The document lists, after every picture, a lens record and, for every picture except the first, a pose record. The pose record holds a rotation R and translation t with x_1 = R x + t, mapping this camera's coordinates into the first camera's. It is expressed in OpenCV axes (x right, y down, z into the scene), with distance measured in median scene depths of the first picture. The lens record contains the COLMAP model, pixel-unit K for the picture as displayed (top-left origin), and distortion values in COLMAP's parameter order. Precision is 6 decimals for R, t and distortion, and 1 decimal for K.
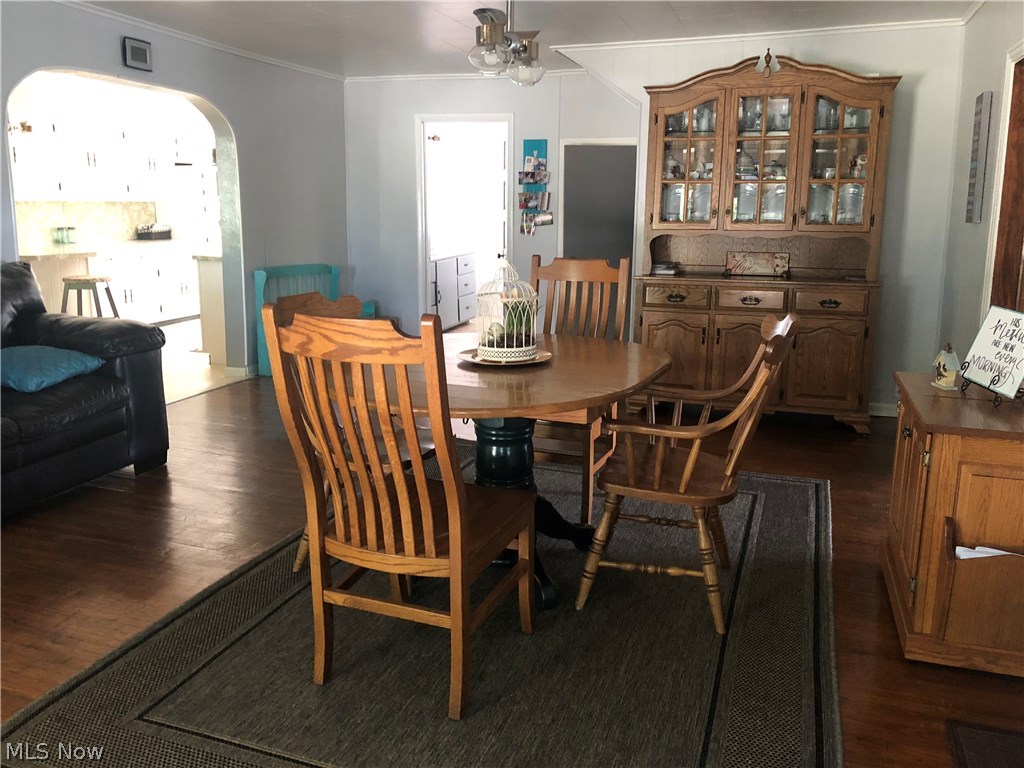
lens RADIAL K [[852.1, 0, 510.0], [0, 852.1, 381.3], [0, 0, 1]] dist [0.039471, -0.044073]
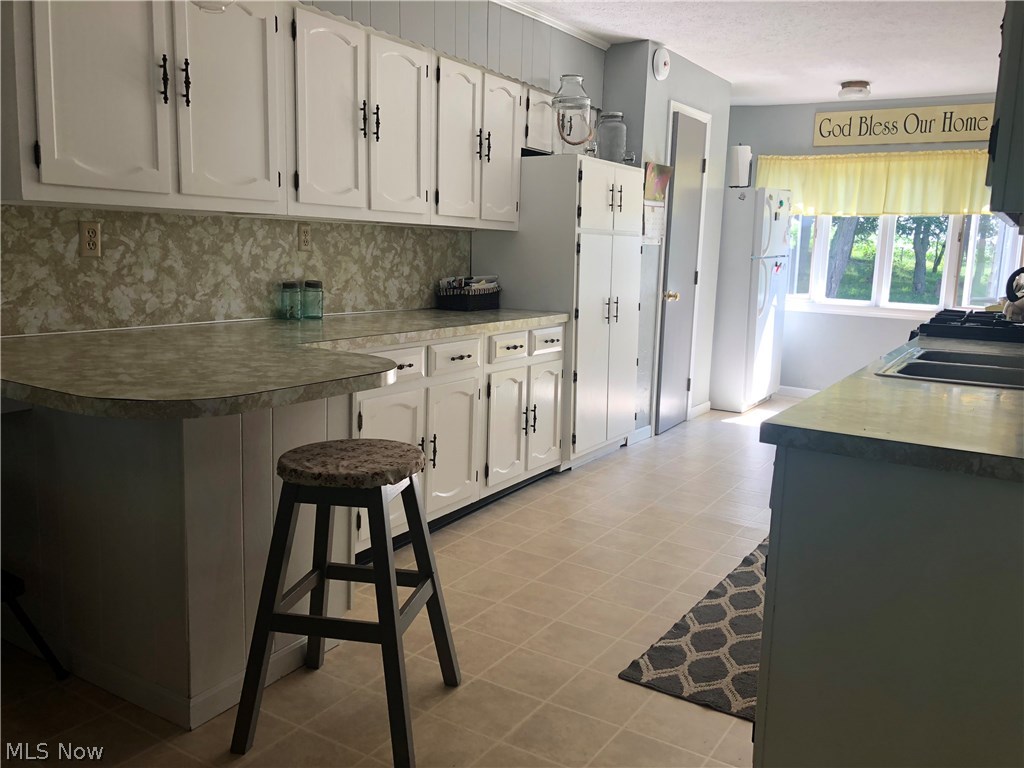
lens RADIAL K [[852.1, 0, 514.6], [0, 852.1, 390.0], [0, 0, 1]] dist [0.039471, -0.044073]
pose [[0.973209, 0.055602, -0.223097, -0.318846], [-0.065899, 0.997065, -0.038974, -0.117099], [0.220275, 0.052632, 0.974017, 0.617328]]
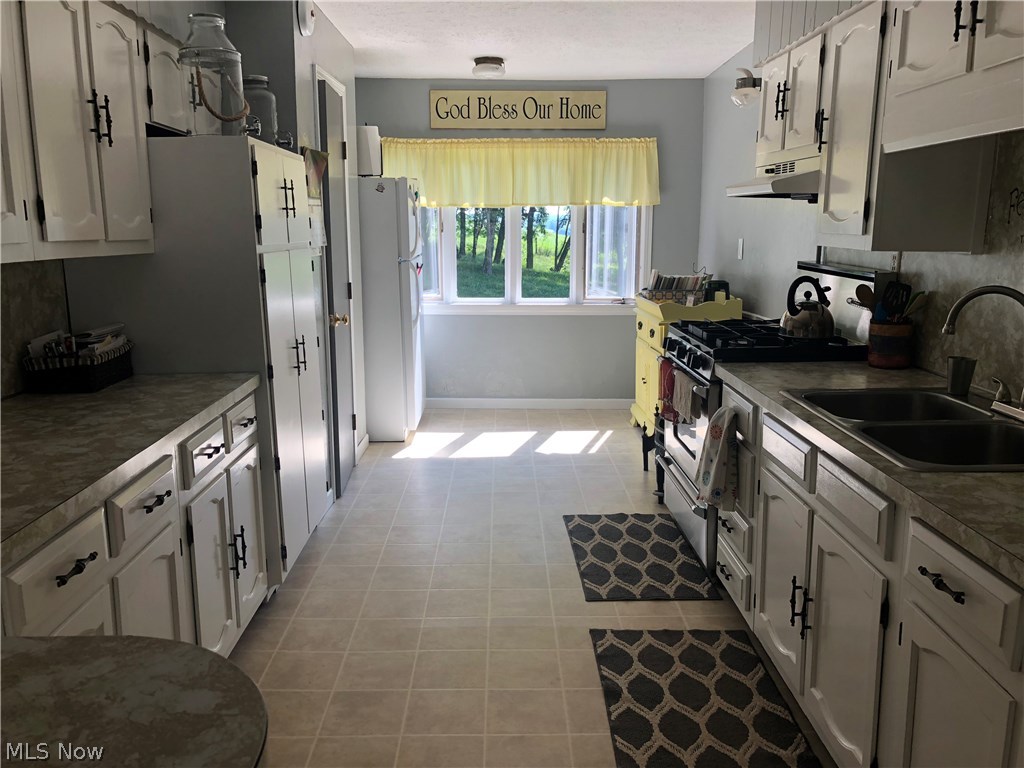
lens RADIAL K [[852.1, 0, 514.2], [0, 852.1, 377.6], [0, 0, 1]] dist [0.039471, -0.044073]
pose [[0.937835, -0.074708, 0.338946, -0.426146], [0.085049, 0.996252, -0.015738, -0.170059], [-0.336500, 0.043587, 0.940674, 0.763927]]
